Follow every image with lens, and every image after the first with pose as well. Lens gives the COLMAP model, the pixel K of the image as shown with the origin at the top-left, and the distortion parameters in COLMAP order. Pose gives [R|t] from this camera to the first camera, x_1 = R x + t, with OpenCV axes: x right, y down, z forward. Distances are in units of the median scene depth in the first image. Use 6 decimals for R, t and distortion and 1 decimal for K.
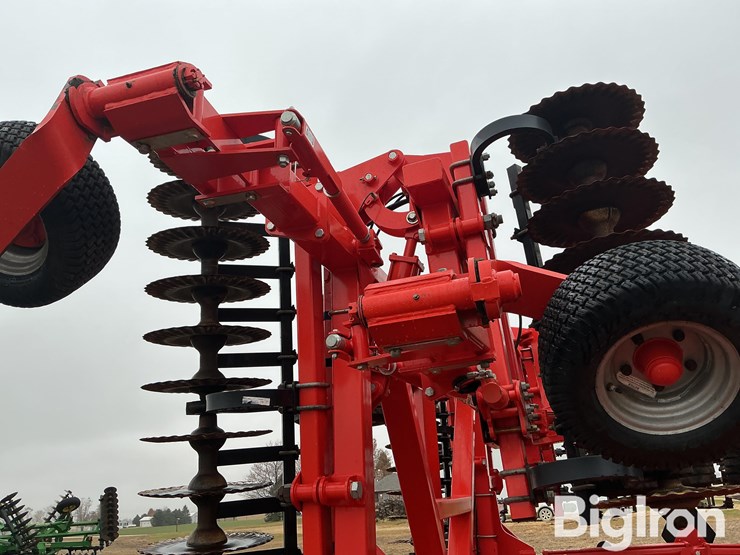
lens RADIAL K [[641.6, 0, 374.0], [0, 641.6, 276.5], [0, 0, 1]] dist [0.067123, -0.004780]
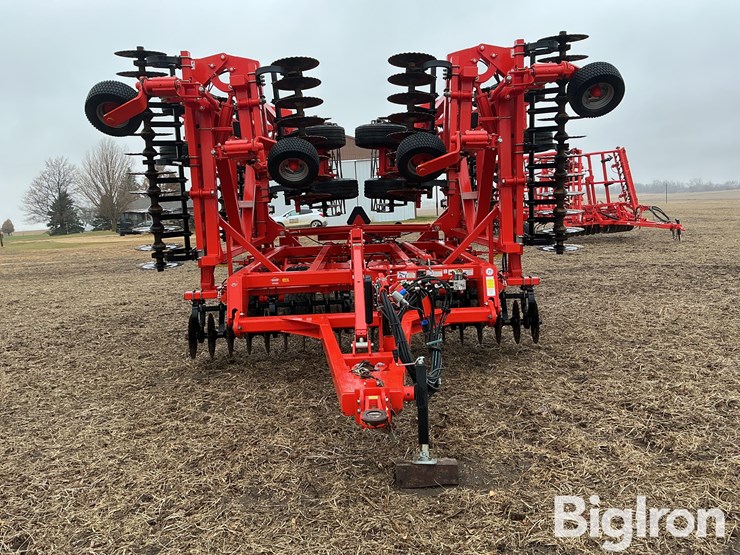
lens RADIAL K [[641.6, 0, 374.0], [0, 641.6, 276.5], [0, 0, 1]] dist [0.067123, -0.004780]
pose [[0.950713, -0.013071, 0.309796, -0.187299], [-0.114026, 0.914363, 0.388508, -0.433961], [-0.288344, -0.404685, 0.867806, -1.507932]]
